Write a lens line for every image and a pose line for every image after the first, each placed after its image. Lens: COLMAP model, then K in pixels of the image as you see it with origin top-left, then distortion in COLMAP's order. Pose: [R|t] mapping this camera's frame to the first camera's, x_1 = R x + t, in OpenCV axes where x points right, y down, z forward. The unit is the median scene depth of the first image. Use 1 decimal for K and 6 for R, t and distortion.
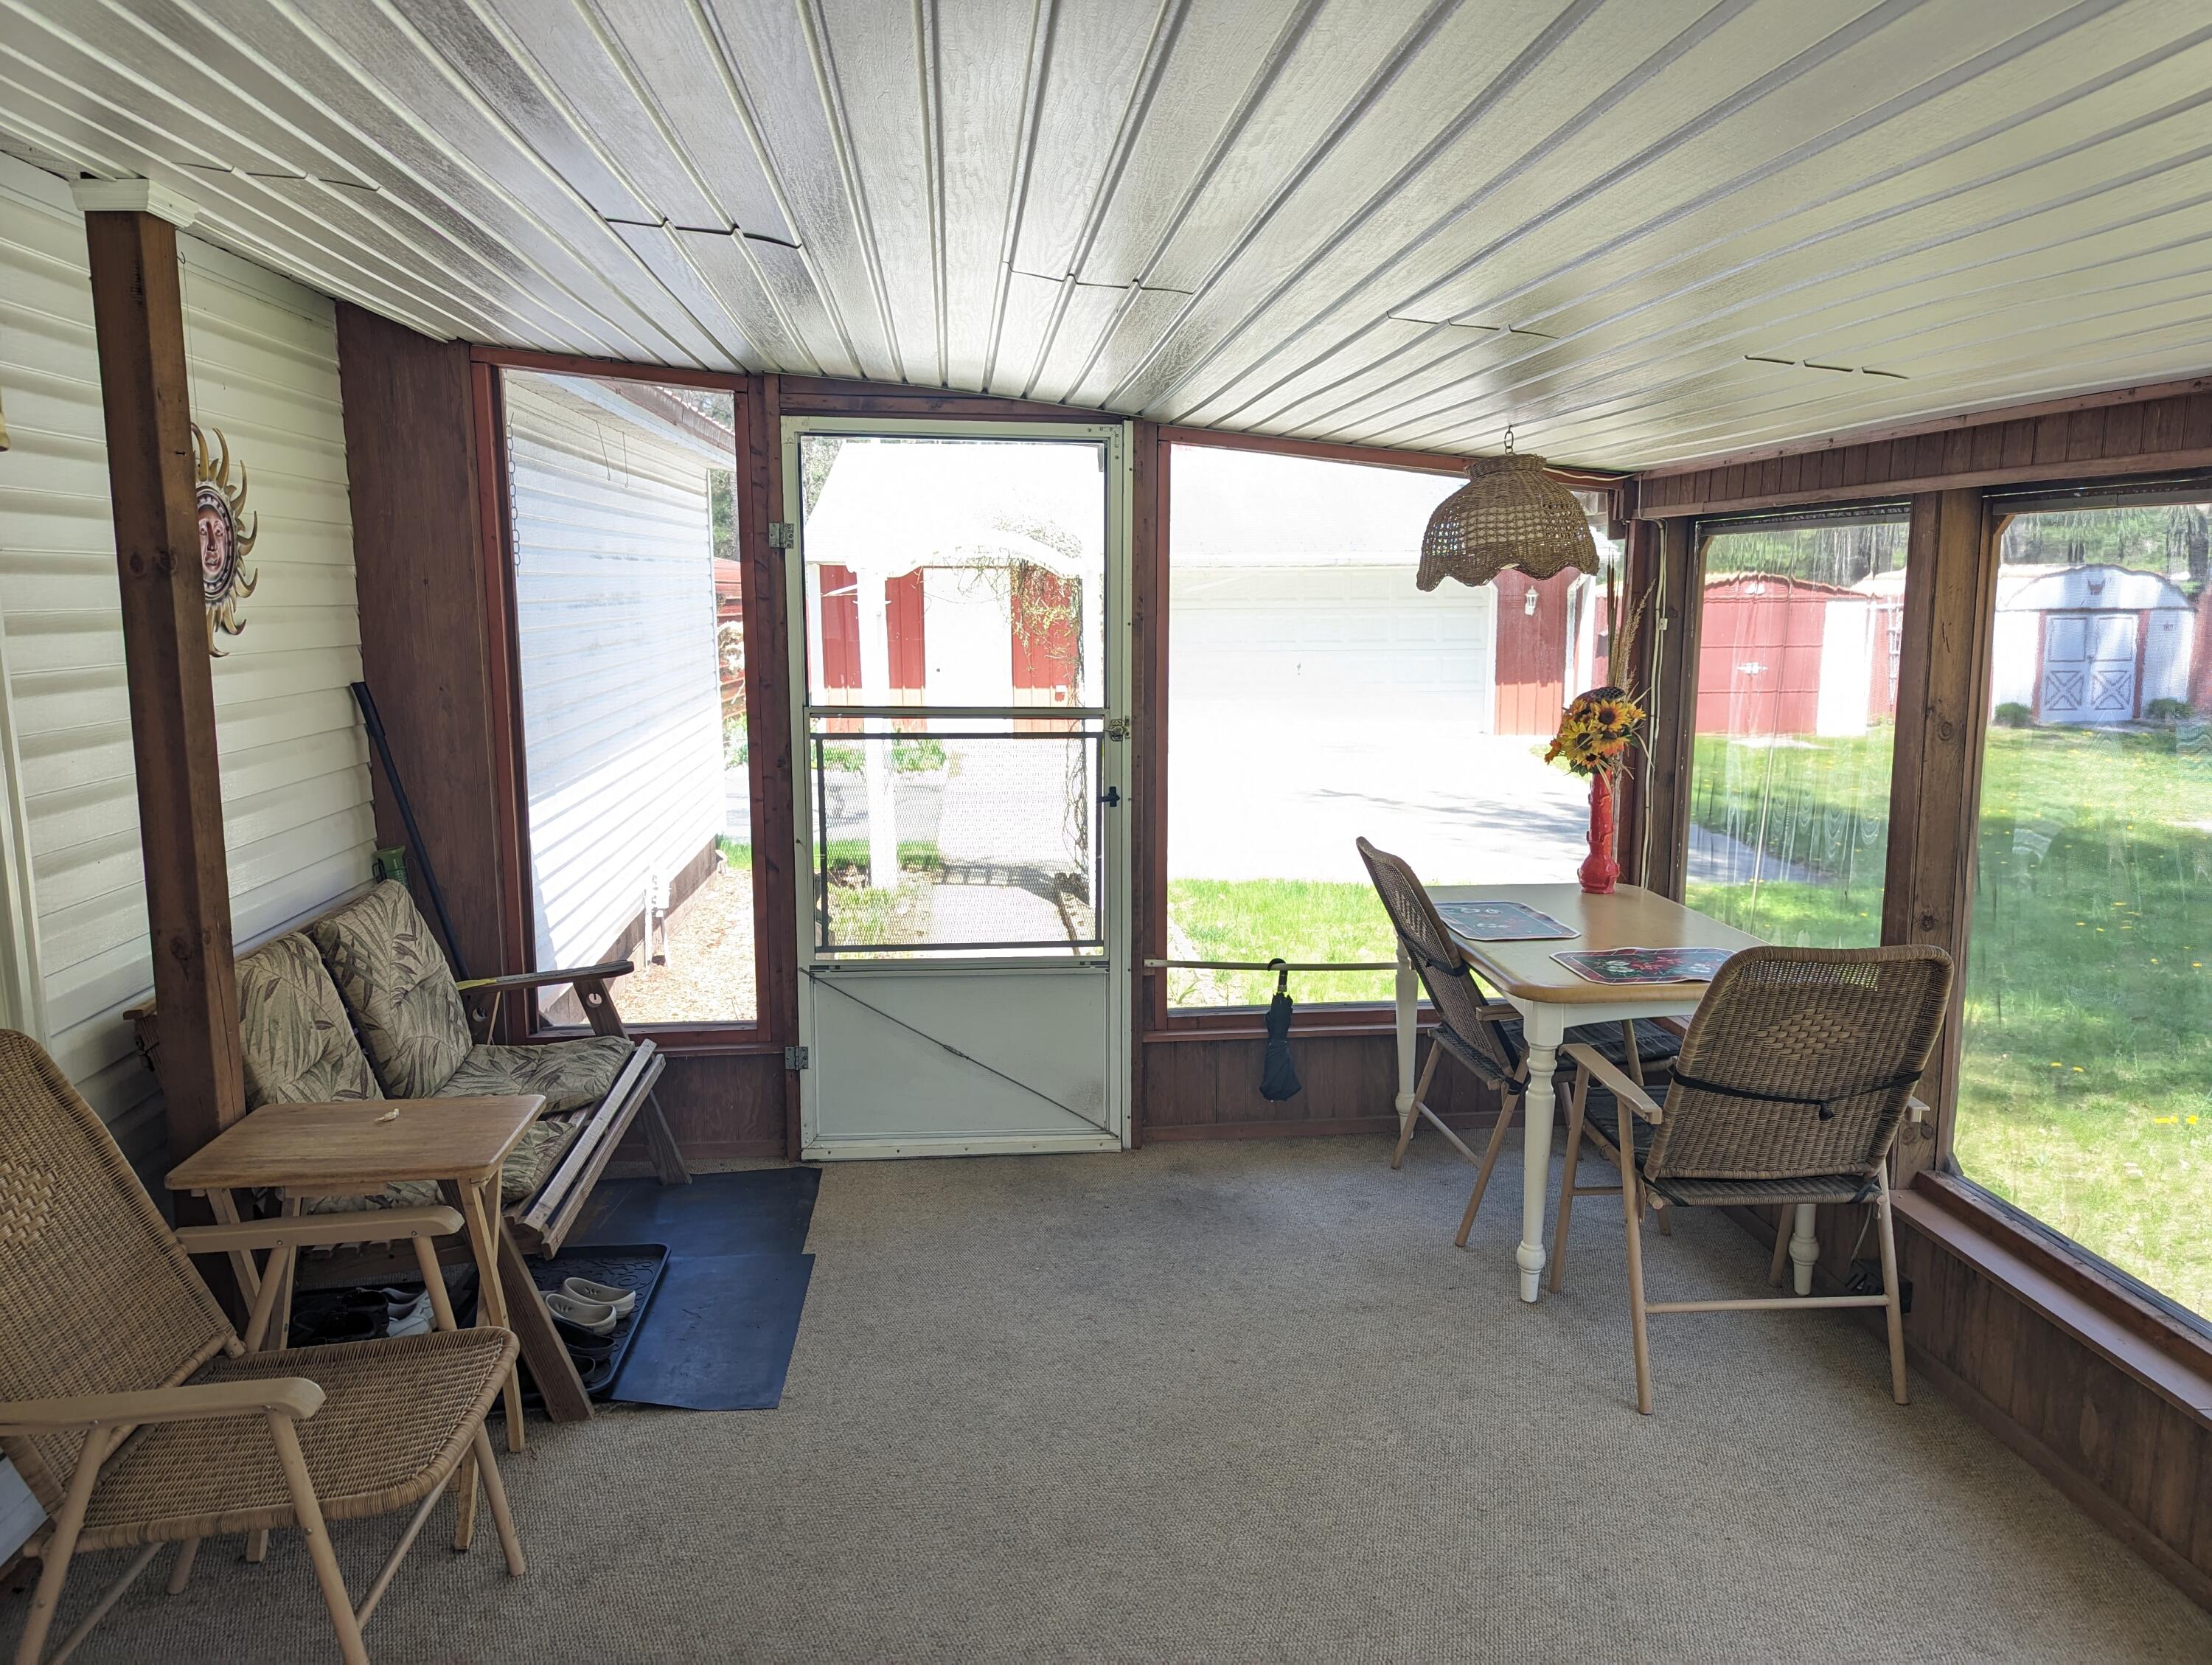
lens RADIAL K [[1534.2, 0, 1113.4], [0, 1534.2, 827.4], [0, 0, 1]] dist [0.024602, -0.012689]
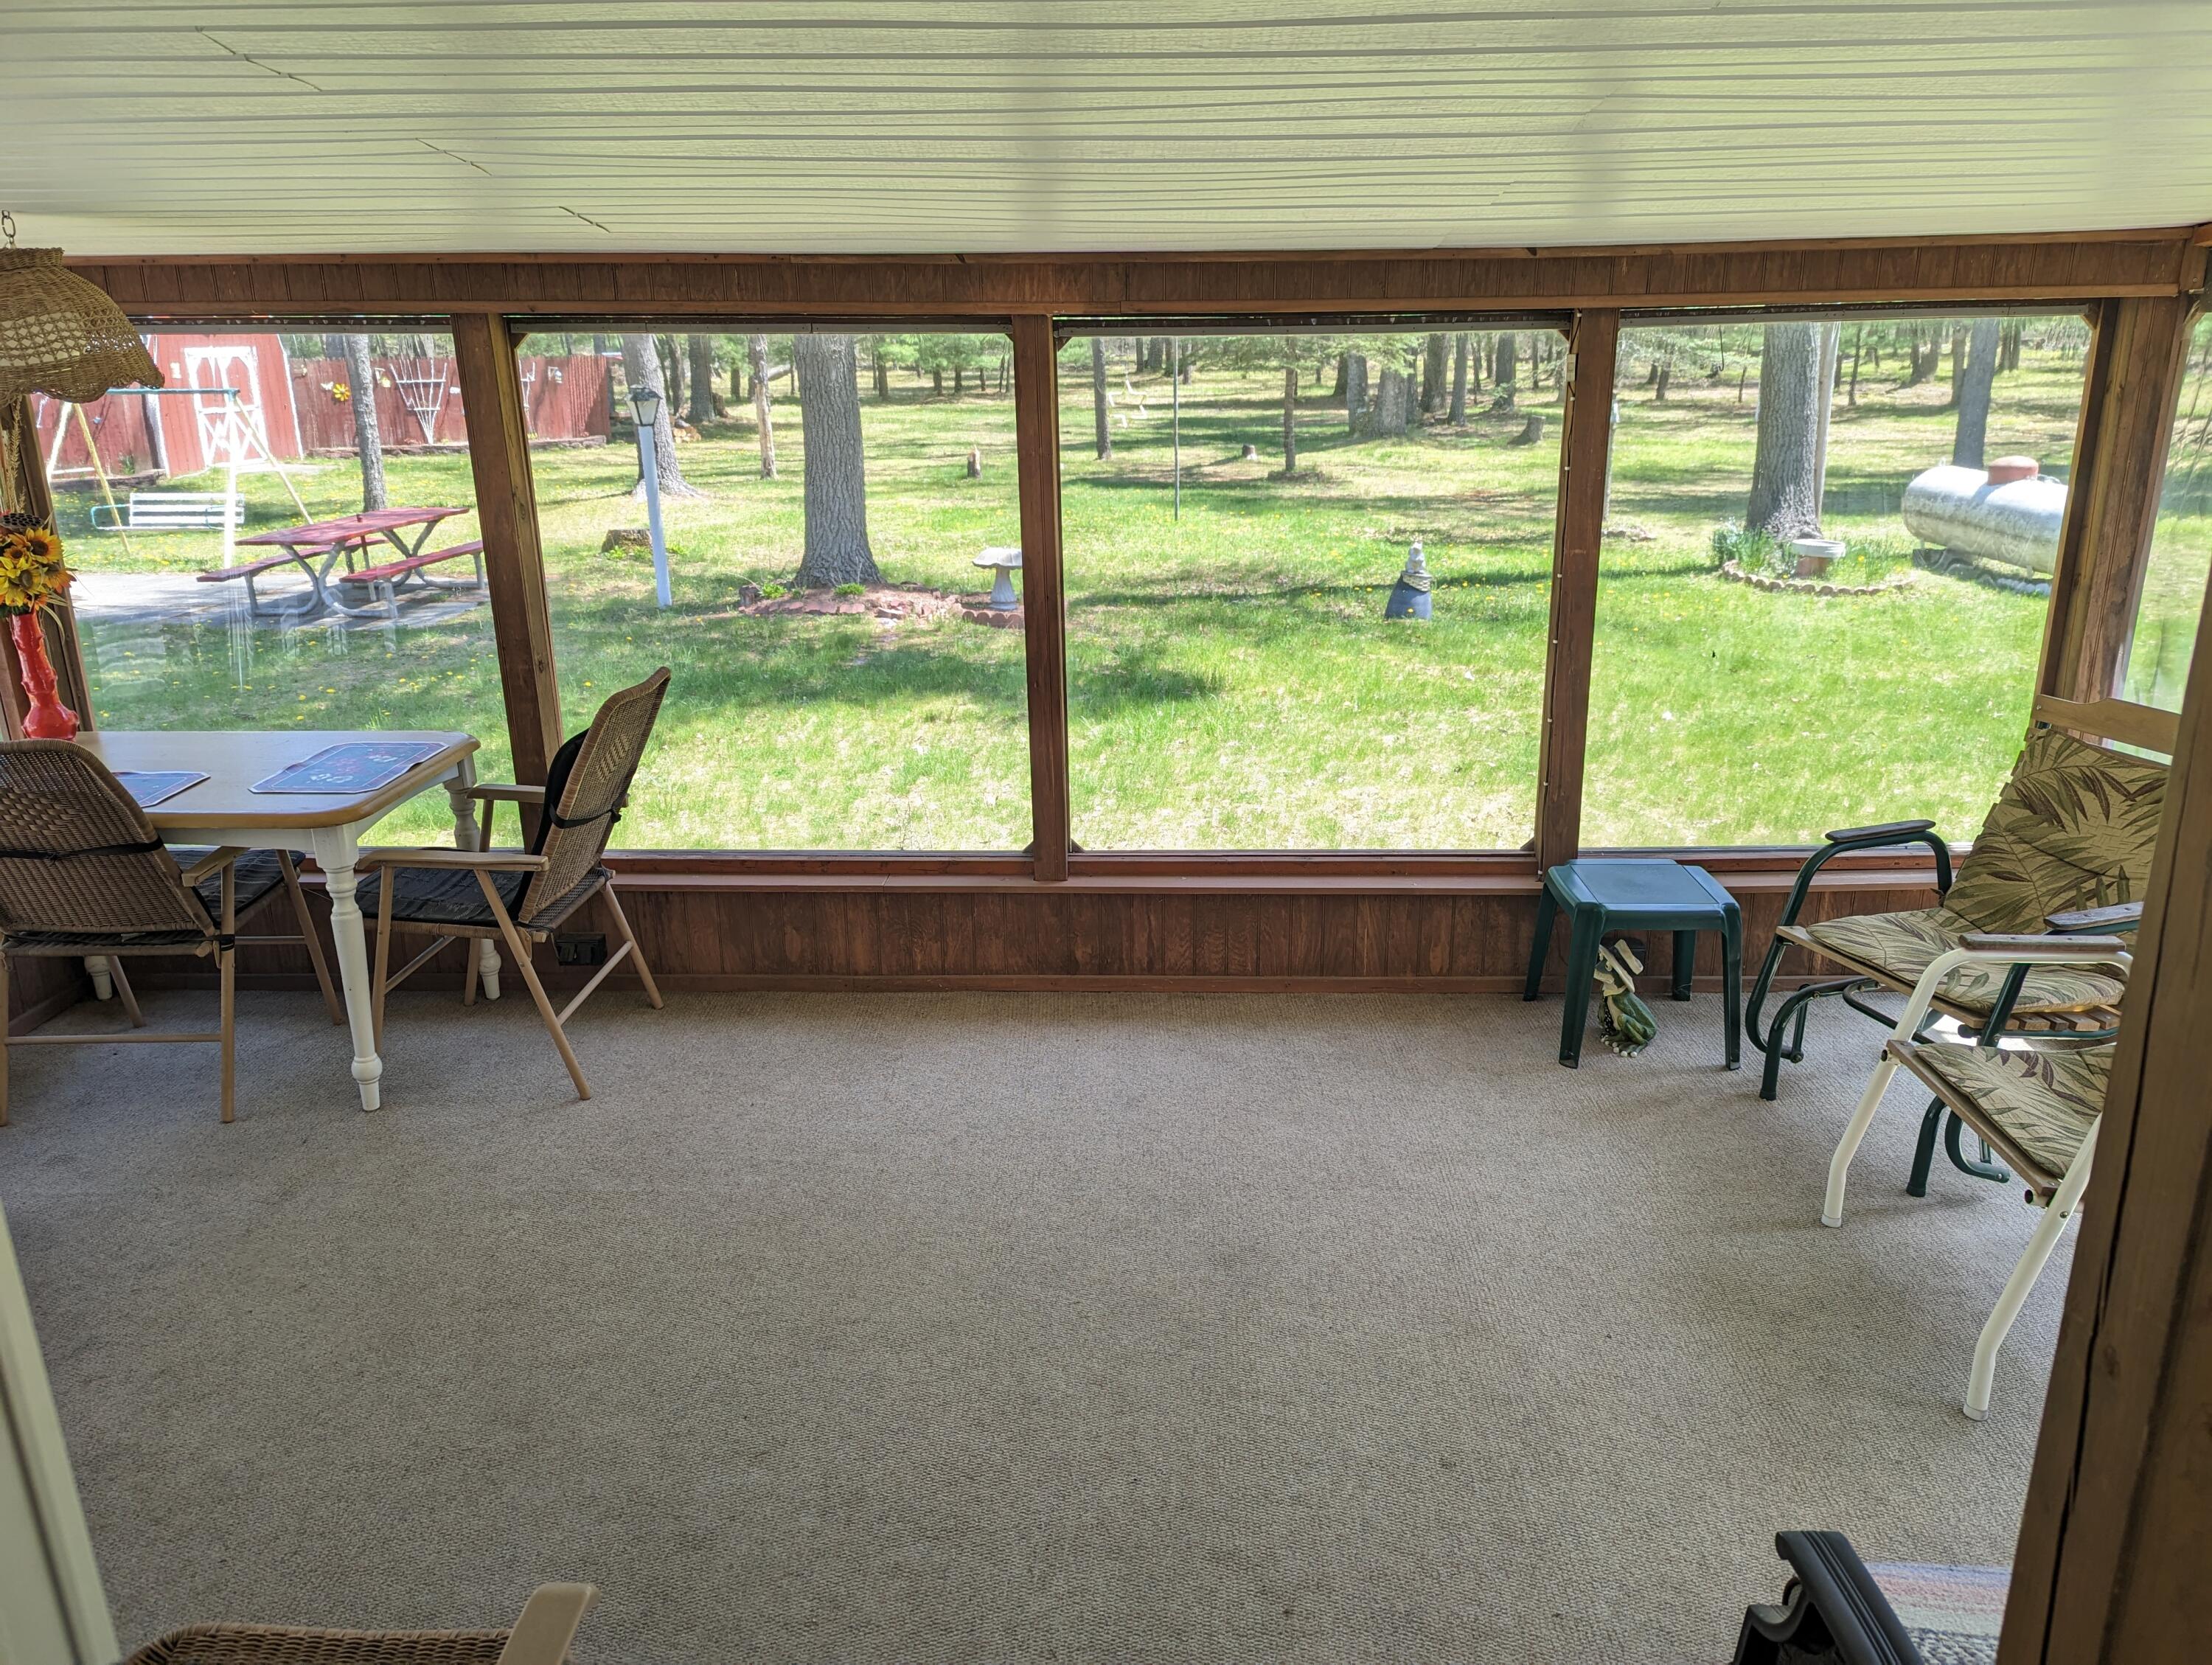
lens RADIAL K [[1534.2, 0, 1118.1], [0, 1534.2, 832.7], [0, 0, 1]] dist [0.024602, -0.012689]
pose [[0.123824, -0.300602, 0.945678, -0.676625], [0.161764, 0.946378, 0.279643, -0.088708], [-0.979030, 0.118350, 0.165811, 0.359003]]
